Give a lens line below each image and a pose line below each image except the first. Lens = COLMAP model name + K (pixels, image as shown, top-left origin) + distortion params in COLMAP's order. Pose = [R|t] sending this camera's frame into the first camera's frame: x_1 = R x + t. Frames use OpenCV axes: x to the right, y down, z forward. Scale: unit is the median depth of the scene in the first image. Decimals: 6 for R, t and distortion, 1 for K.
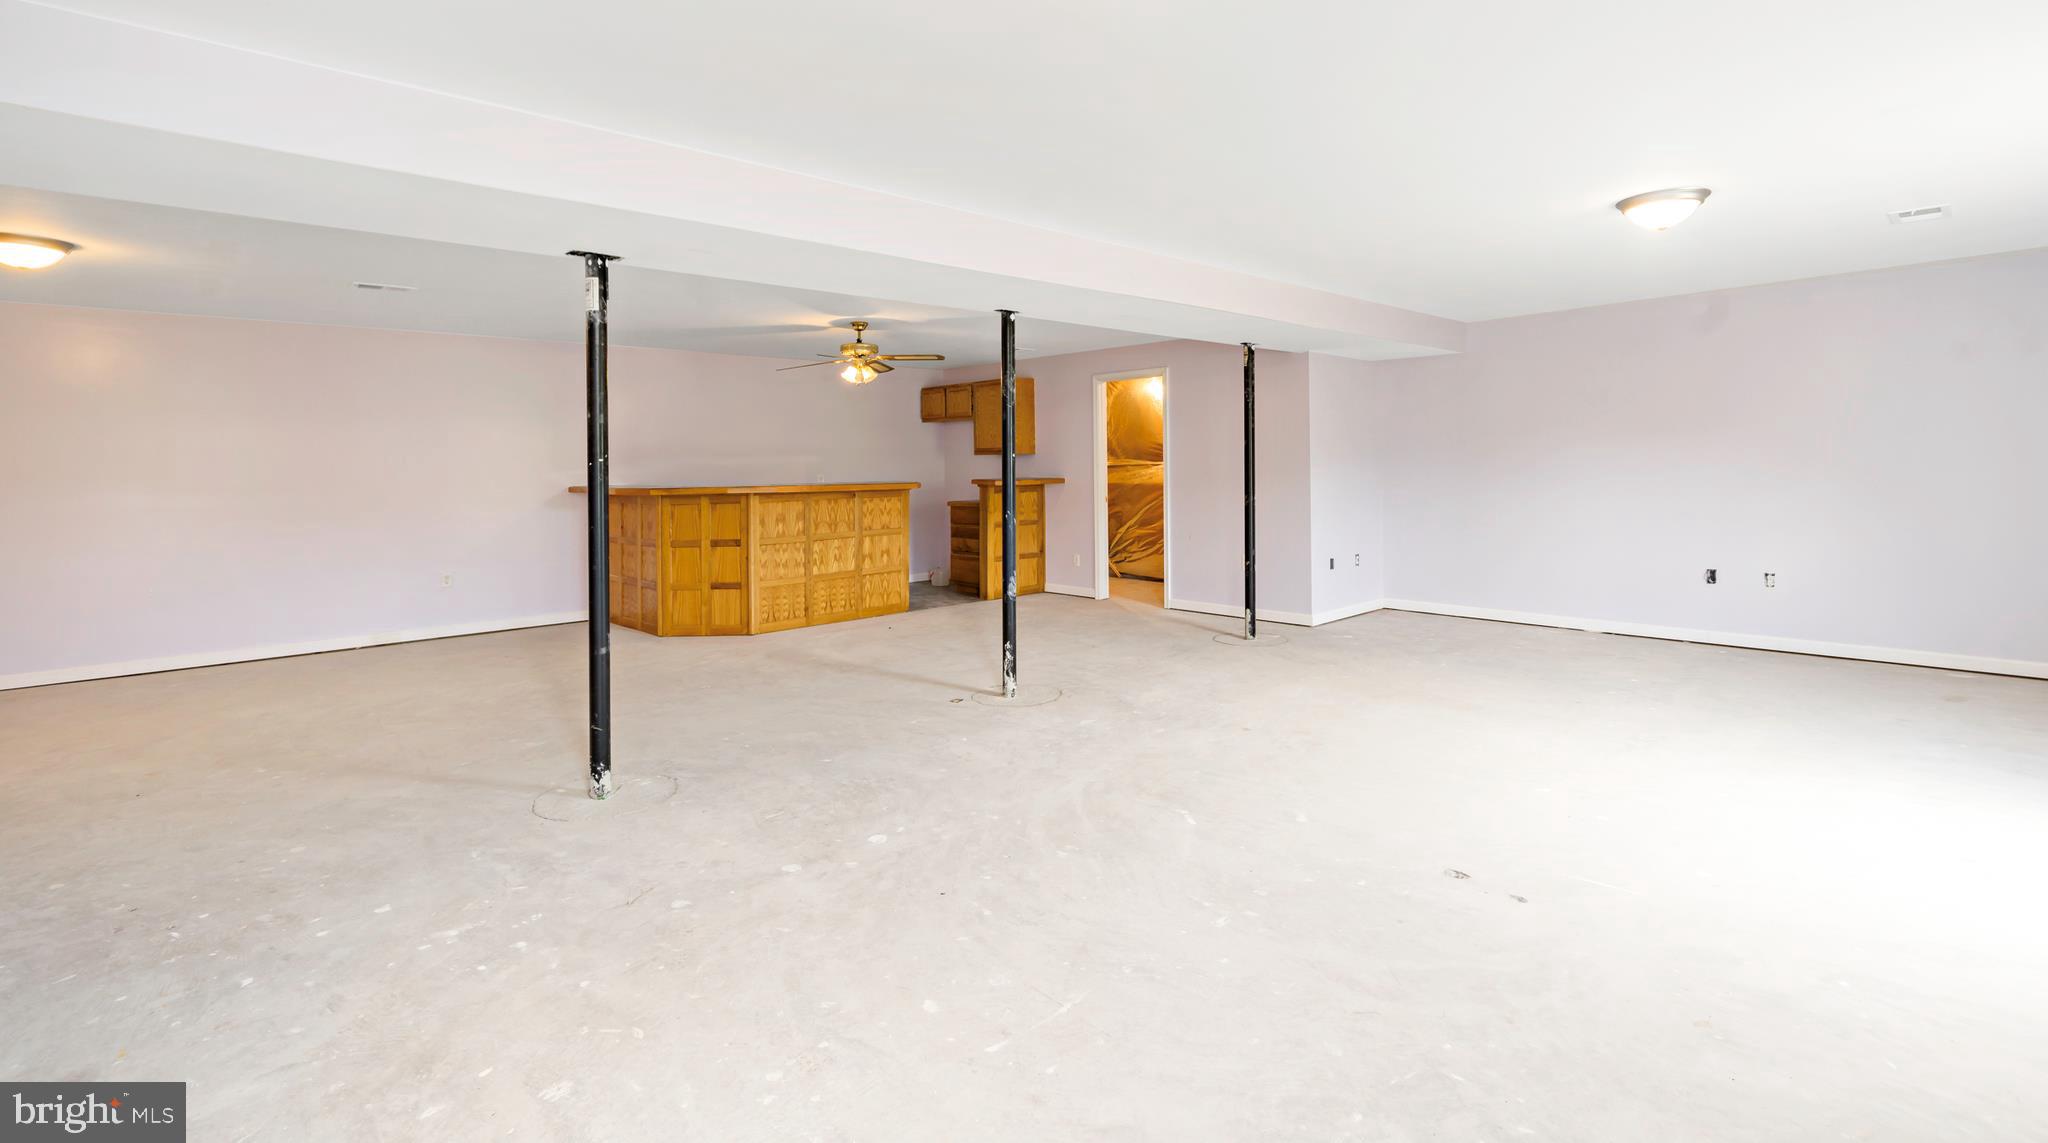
lens RADIAL K [[911.0, 0, 1030.2], [0, 911.0, 443.9], [0, 0, 1]] dist [-0.000093, -0.000017]
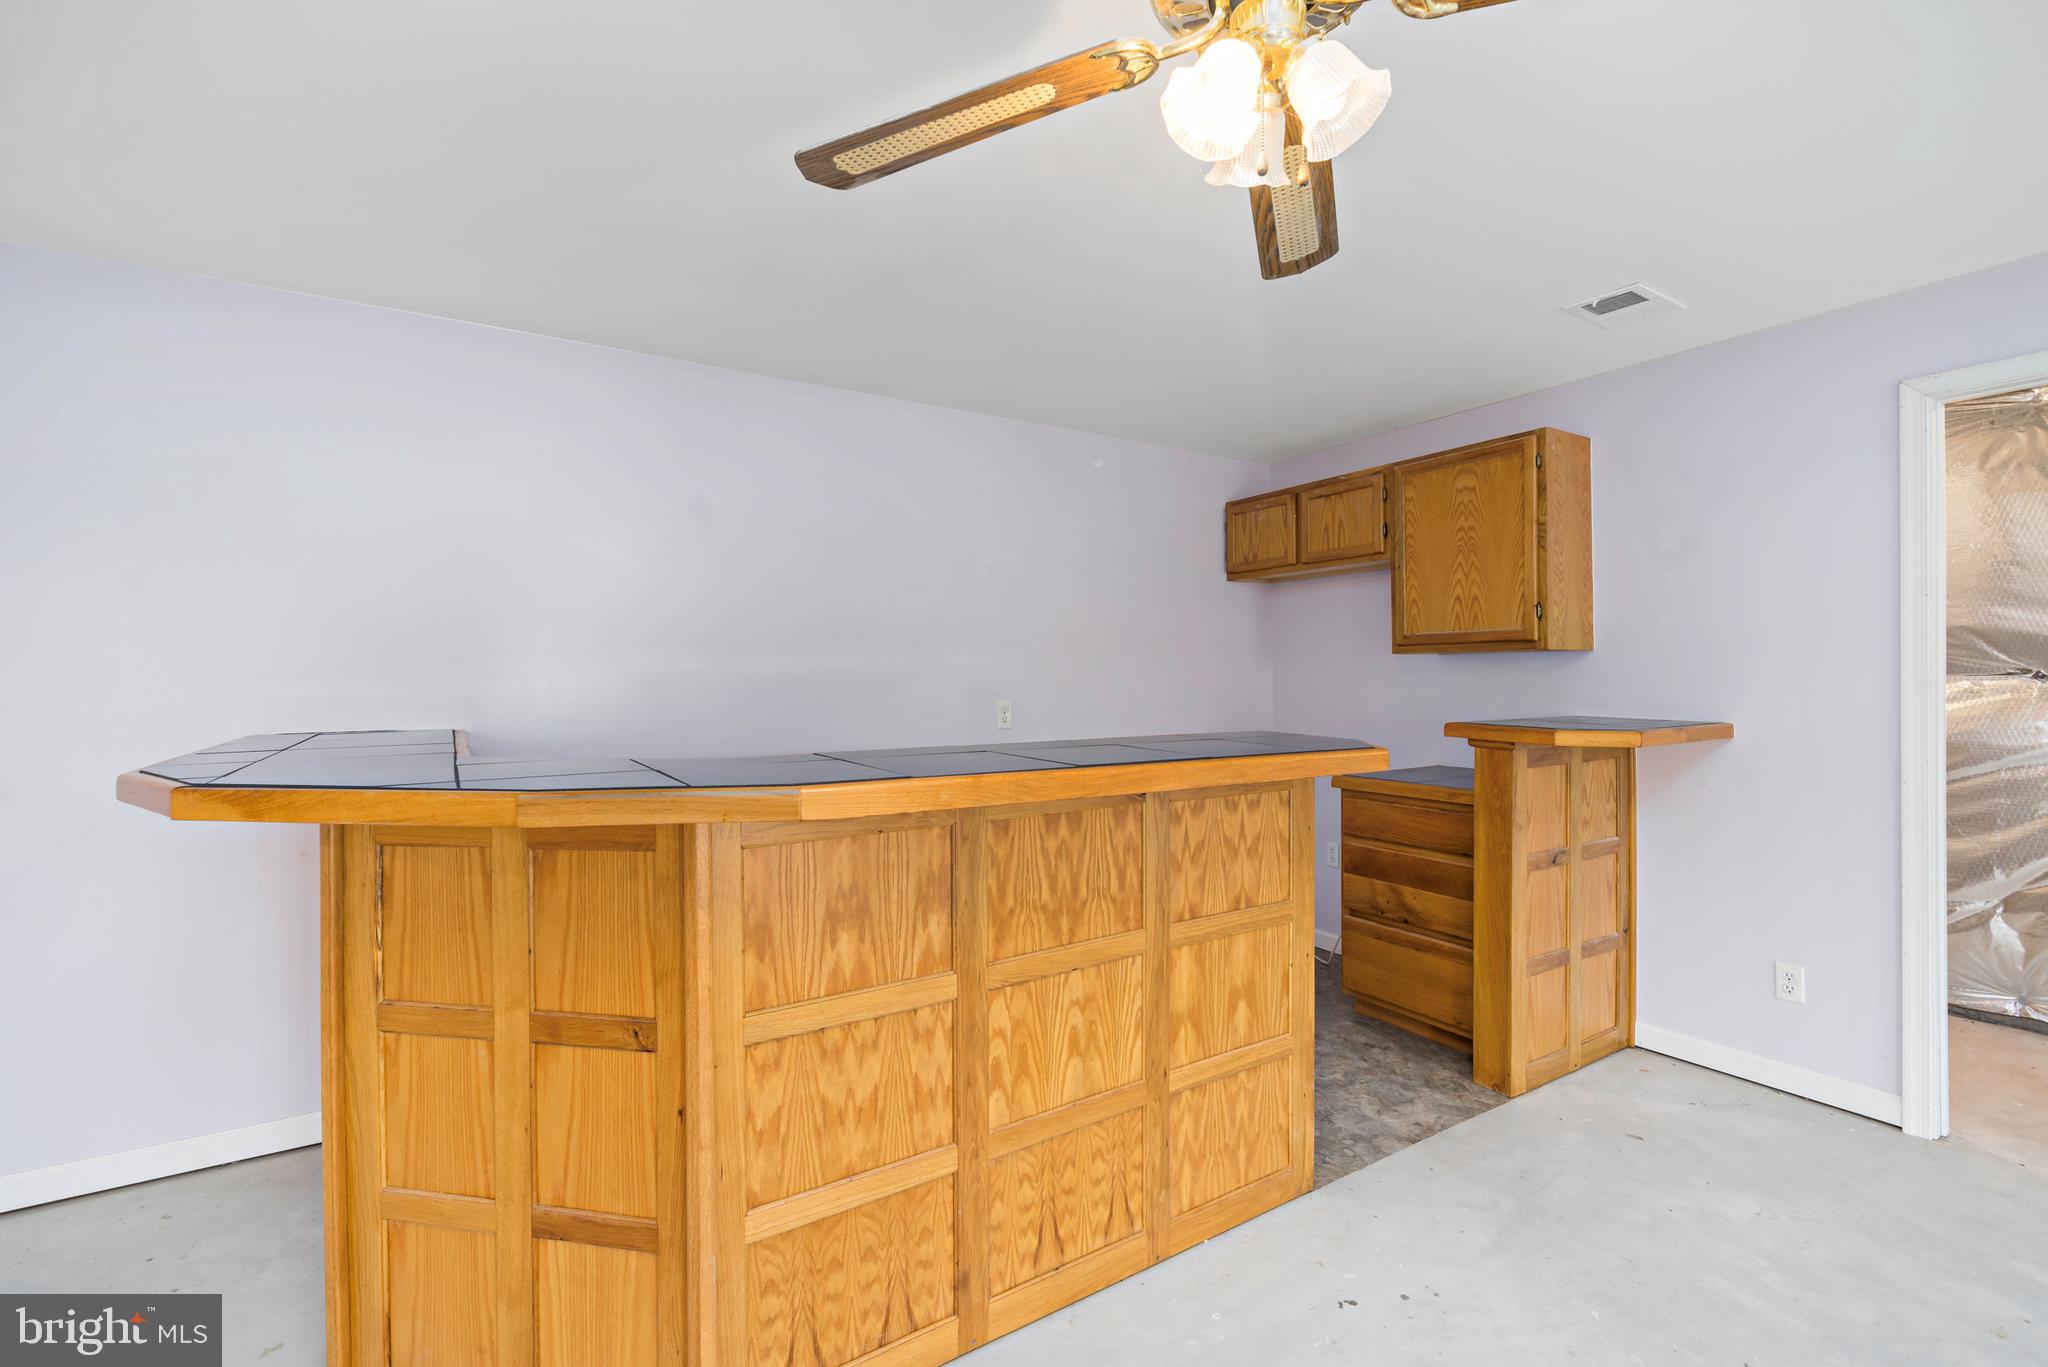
lens RADIAL K [[892.7, 0, 1024.0], [0, 892.7, 683.5], [0, 0, 1]] dist [-0.001694, -0.000084]
pose [[0.983216, 0.008250, -0.182258, -0.179655], [-0.003726, 0.999677, 0.025152, 0.019090], [0.182407, -0.024051, 0.982929, 0.743217]]
